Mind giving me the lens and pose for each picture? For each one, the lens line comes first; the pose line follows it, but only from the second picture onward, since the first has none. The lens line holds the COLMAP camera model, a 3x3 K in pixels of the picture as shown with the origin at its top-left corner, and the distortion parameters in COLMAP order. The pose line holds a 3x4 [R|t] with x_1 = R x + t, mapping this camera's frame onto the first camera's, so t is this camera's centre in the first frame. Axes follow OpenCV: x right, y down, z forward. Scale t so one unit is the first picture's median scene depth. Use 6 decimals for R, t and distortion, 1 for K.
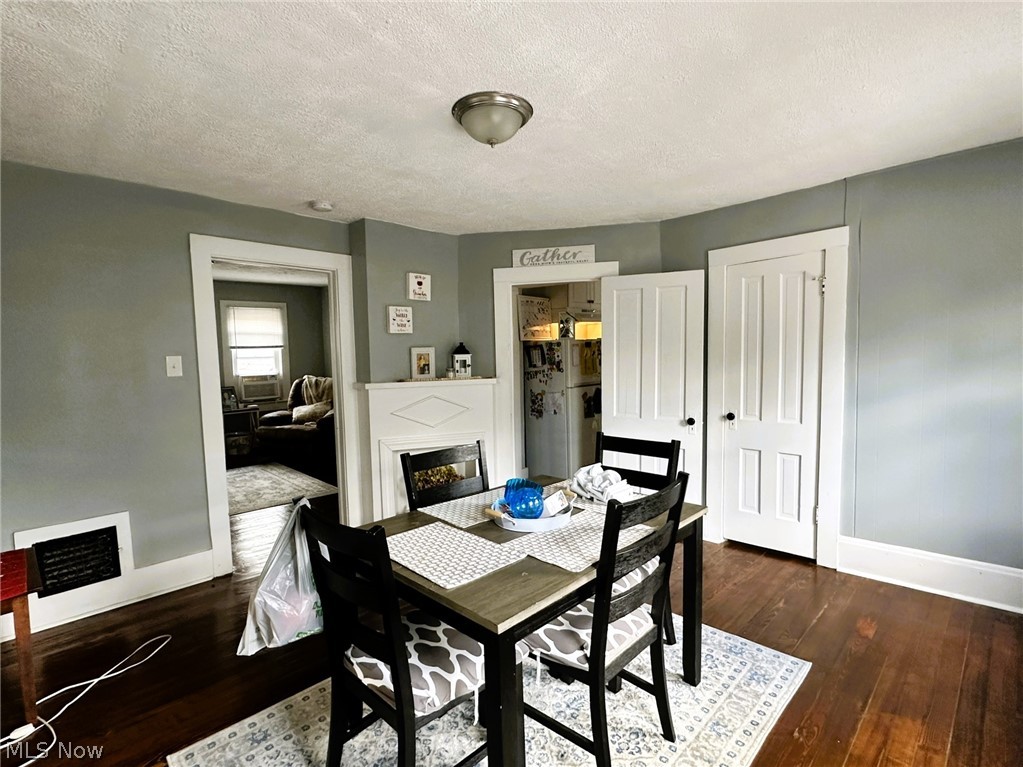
lens RADIAL K [[495.9, 0, 507.0], [0, 495.9, 384.9], [0, 0, 1]] dist [-0.003057, 0.000310]
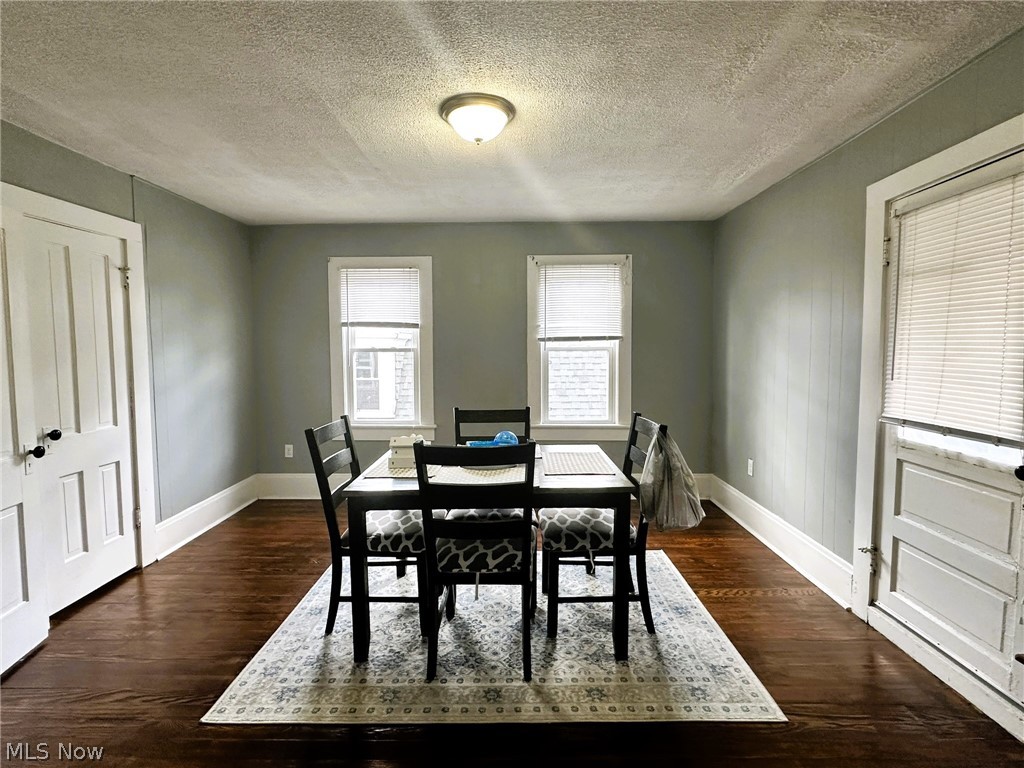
lens RADIAL K [[496.4, 0, 513.6], [0, 496.4, 386.4], [0, 0, 1]] dist [-0.003057, 0.000310]
pose [[-0.707868, -0.024115, 0.705933, -0.571377], [0.069595, 0.992173, 0.103679, -0.036956], [-0.702908, 0.122521, -0.700649, 1.164376]]
